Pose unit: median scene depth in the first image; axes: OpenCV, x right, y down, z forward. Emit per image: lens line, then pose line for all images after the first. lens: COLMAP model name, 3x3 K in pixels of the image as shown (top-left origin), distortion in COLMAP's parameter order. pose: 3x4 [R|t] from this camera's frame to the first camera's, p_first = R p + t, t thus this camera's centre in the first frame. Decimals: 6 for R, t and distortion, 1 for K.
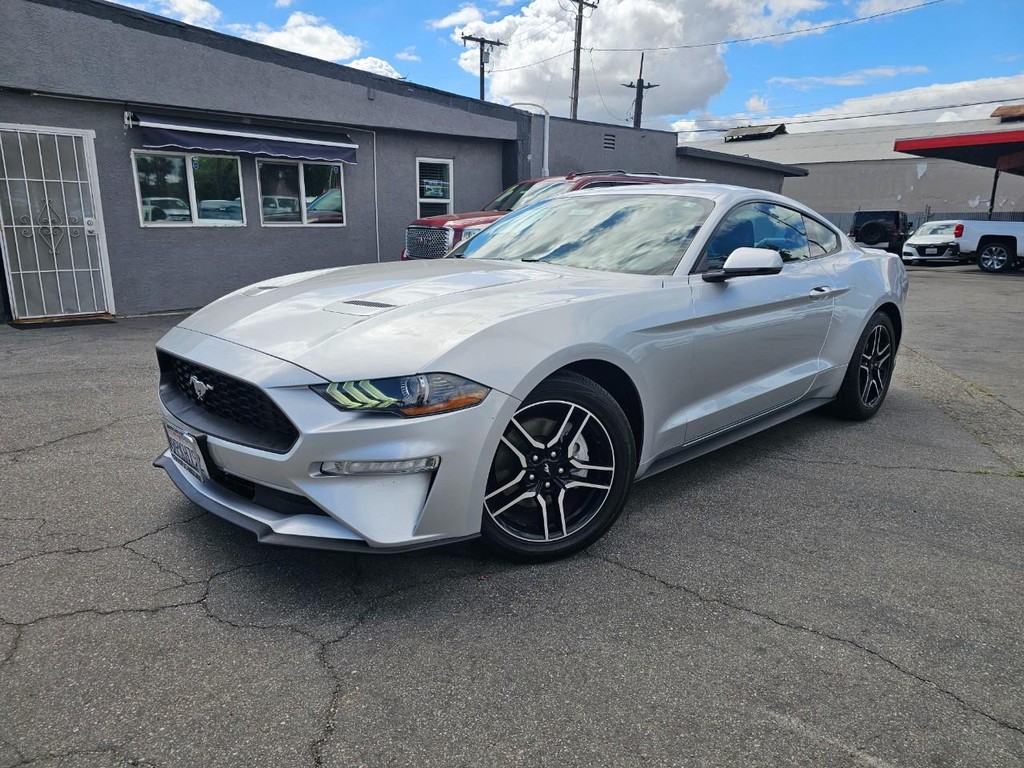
lens RADIAL K [[683.5, 0, 509.6], [0, 683.5, 389.1], [0, 0, 1]] dist [0.053380, -0.054745]
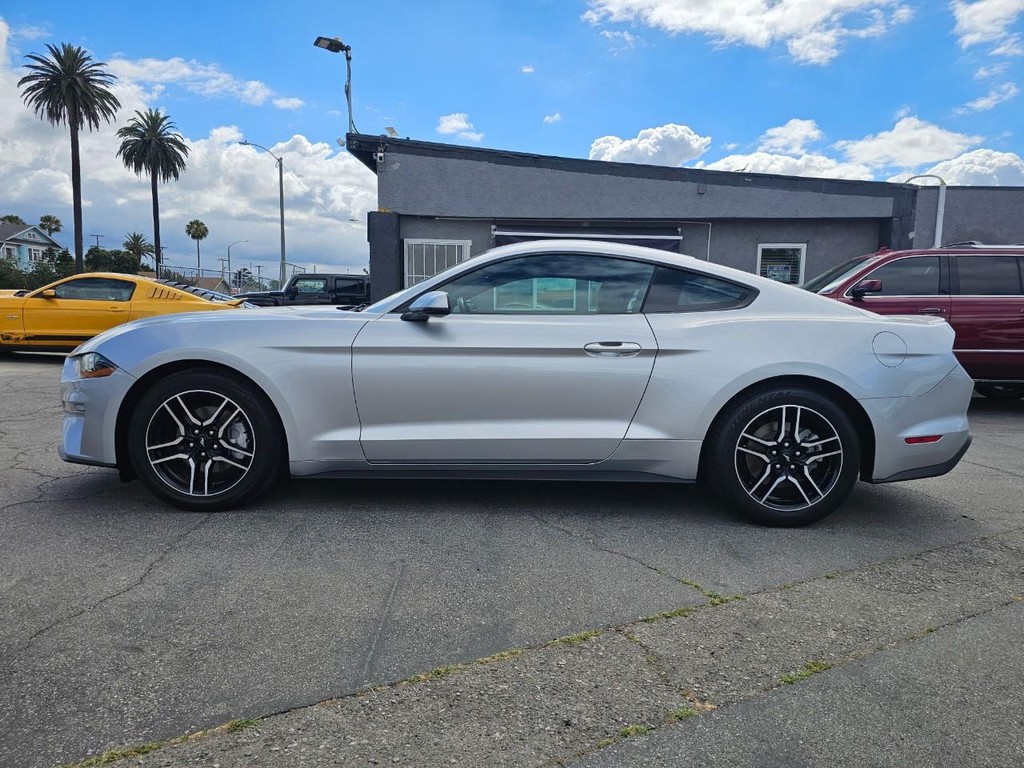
lens RADIAL K [[683.5, 0, 509.6], [0, 683.5, 389.1], [0, 0, 1]] dist [0.053380, -0.054745]
pose [[0.717181, 0.081119, -0.692149, 0.428808], [-0.178957, 0.981334, -0.070418, 0.000228], [0.673517, 0.174368, 0.718311, 0.122025]]
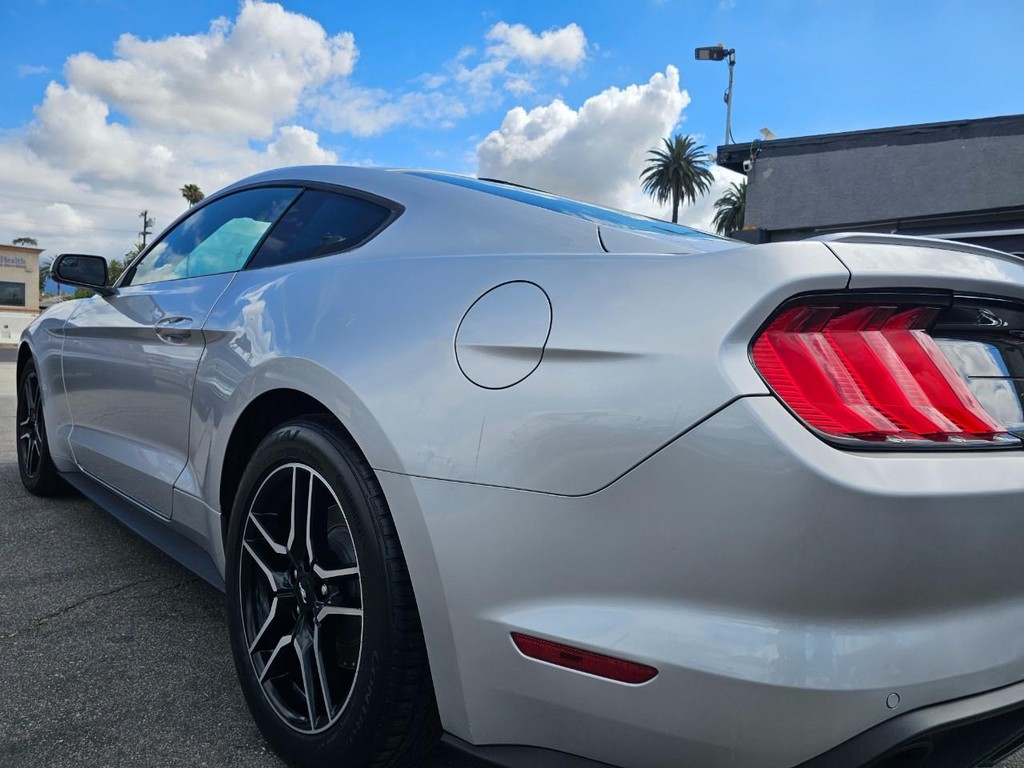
lens RADIAL K [[683.5, 0, 509.6], [0, 683.5, 389.1], [0, 0, 1]] dist [0.053380, -0.054745]
pose [[-0.003675, 0.048941, -0.998795, 0.432522], [-0.283904, 0.957652, 0.047969, -0.085141], [0.958846, 0.283738, 0.010375, 0.551660]]
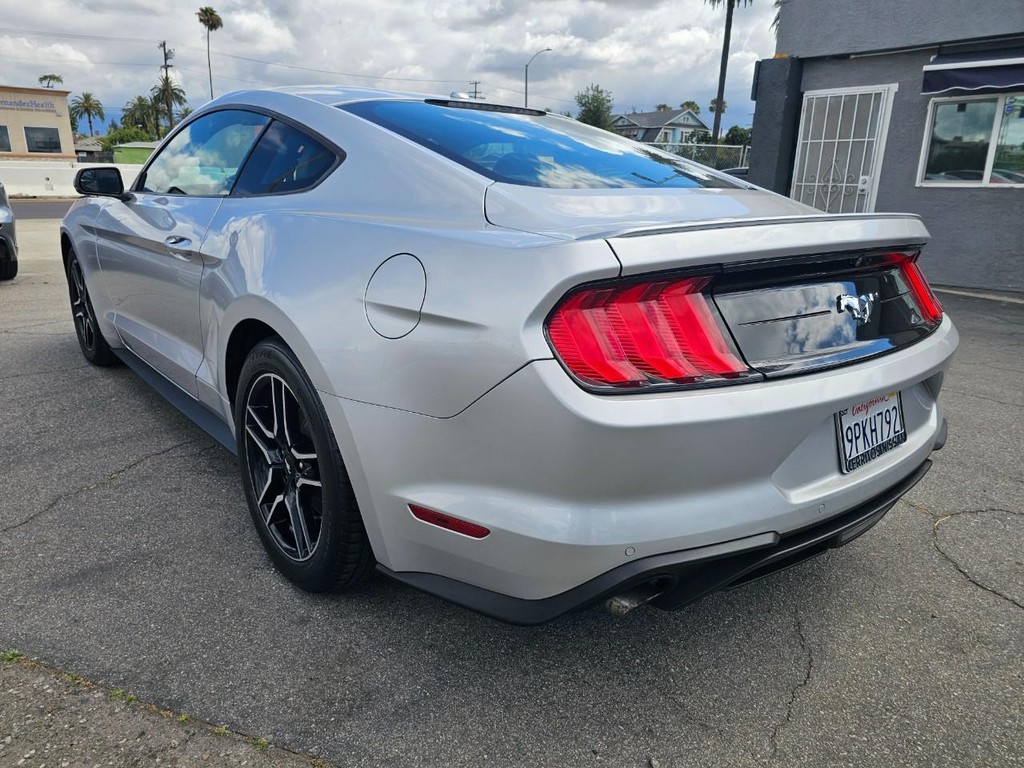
lens RADIAL K [[679.8, 0, 501.8], [0, 679.8, 387.5], [0, 0, 1]] dist [0.042618, -0.042634]
pose [[-0.068765, 0.281862, -0.956988, 0.471312], [-0.254955, 0.922439, 0.290007, -0.122215], [0.964505, 0.263931, 0.008431, 0.578089]]
